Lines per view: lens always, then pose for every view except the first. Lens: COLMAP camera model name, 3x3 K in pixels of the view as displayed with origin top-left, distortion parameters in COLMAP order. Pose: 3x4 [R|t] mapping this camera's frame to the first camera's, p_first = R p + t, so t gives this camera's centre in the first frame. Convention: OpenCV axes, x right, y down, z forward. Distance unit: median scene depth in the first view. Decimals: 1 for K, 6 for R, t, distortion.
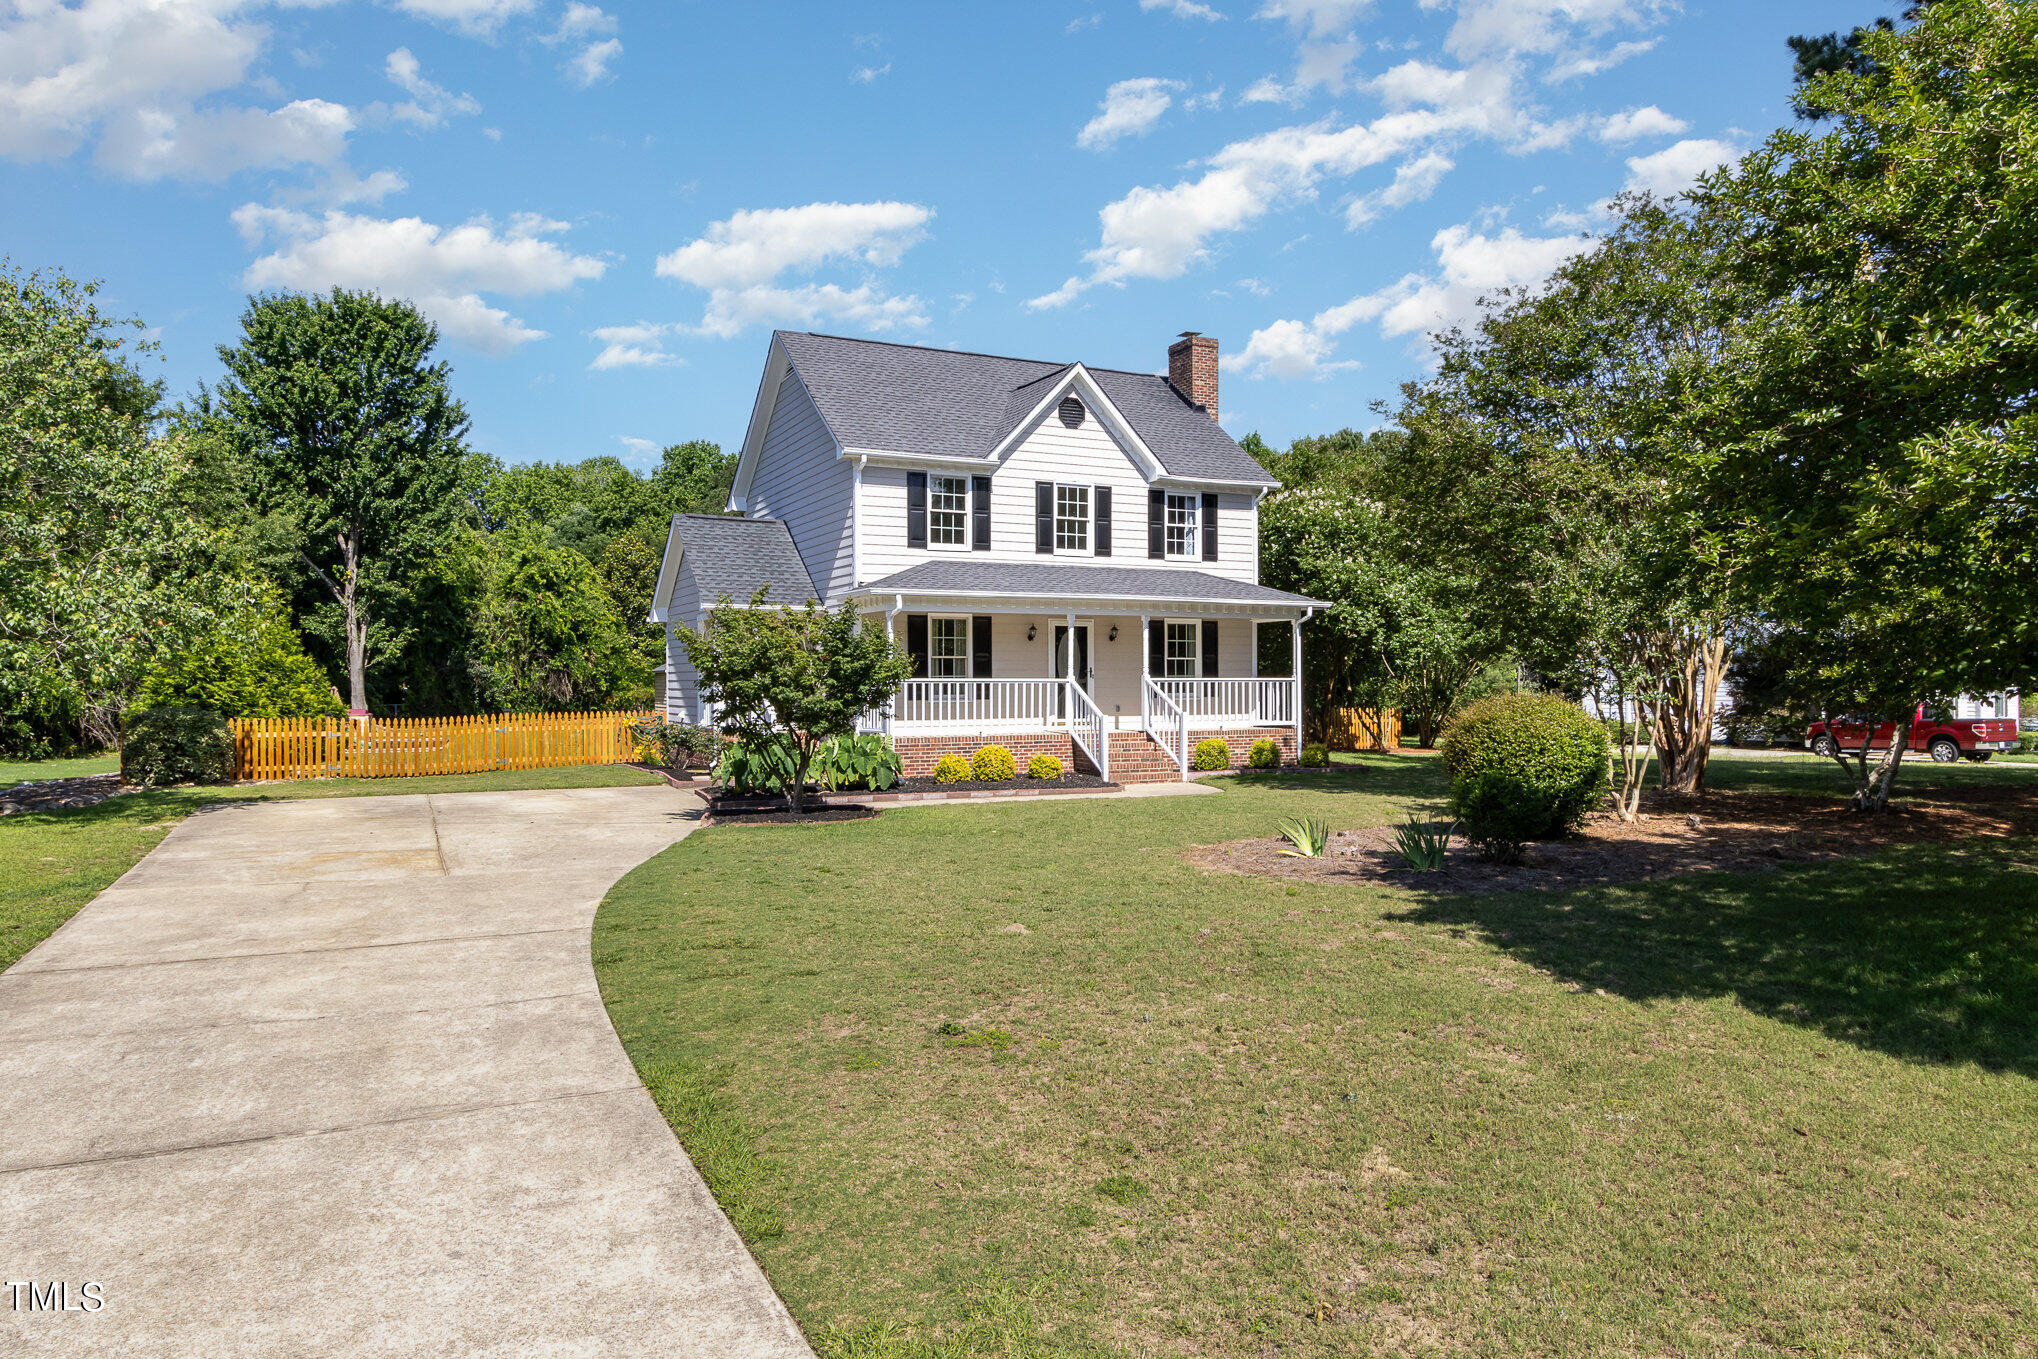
lens RADIAL K [[1016.0, 0, 1019.3], [0, 1016.0, 665.0], [0, 0, 1]] dist [0.000252, -0.000781]
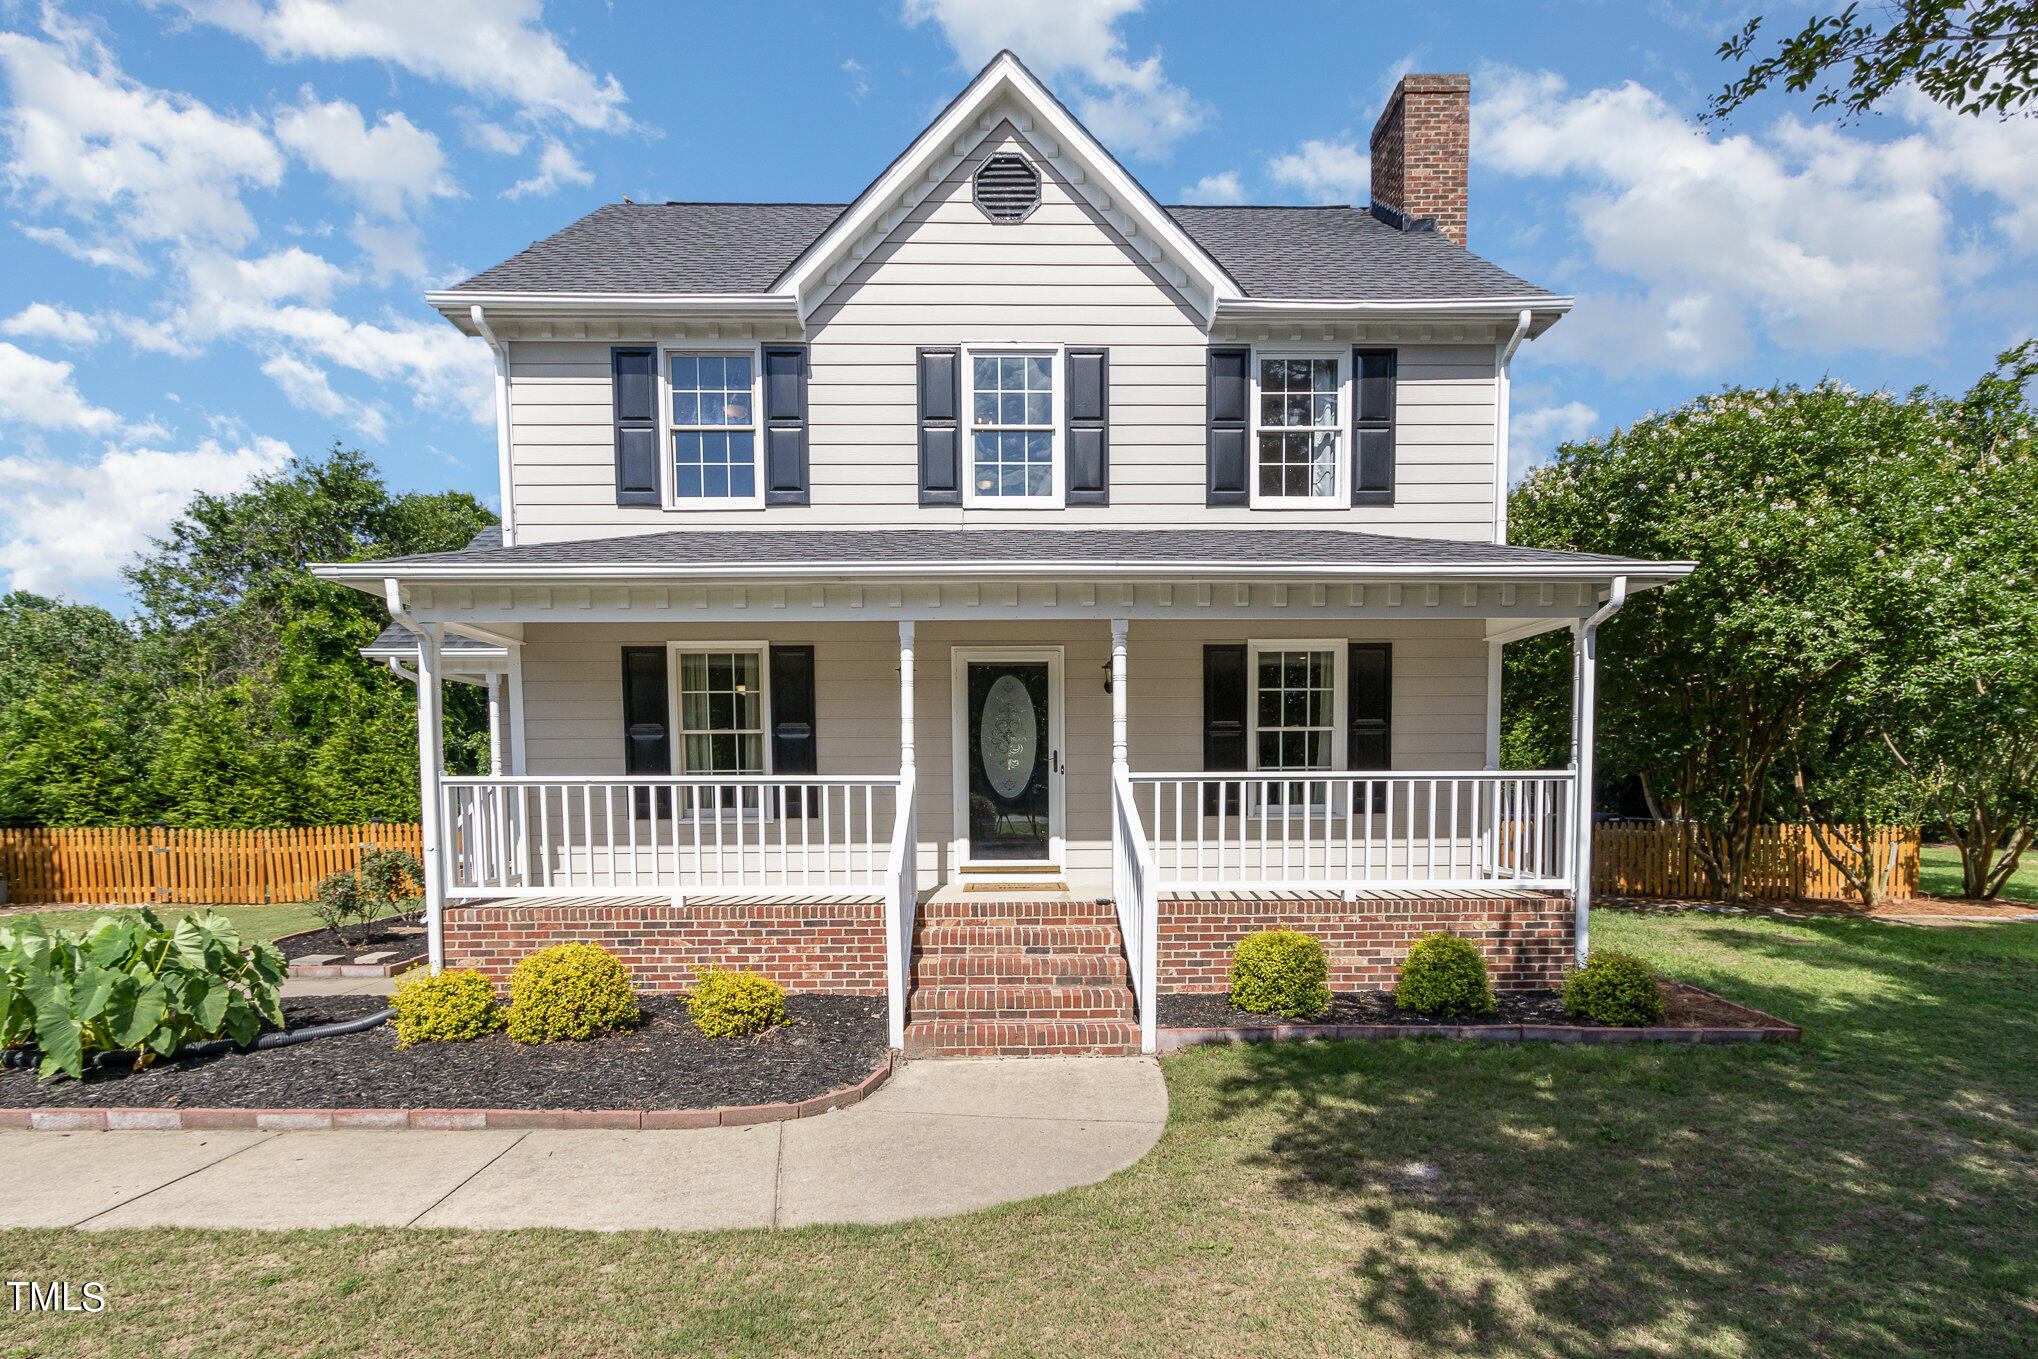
lens RADIAL K [[922.4, 0, 1017.8], [0, 922.4, 812.2], [0, 0, 1]] dist [0.001117, -0.000158]
pose [[0.915979, 0.015569, -0.400923, 0.220148], [0.009356, 0.998146, 0.060136, 0.004894], [0.401116, -0.058834, 0.914136, 0.596117]]
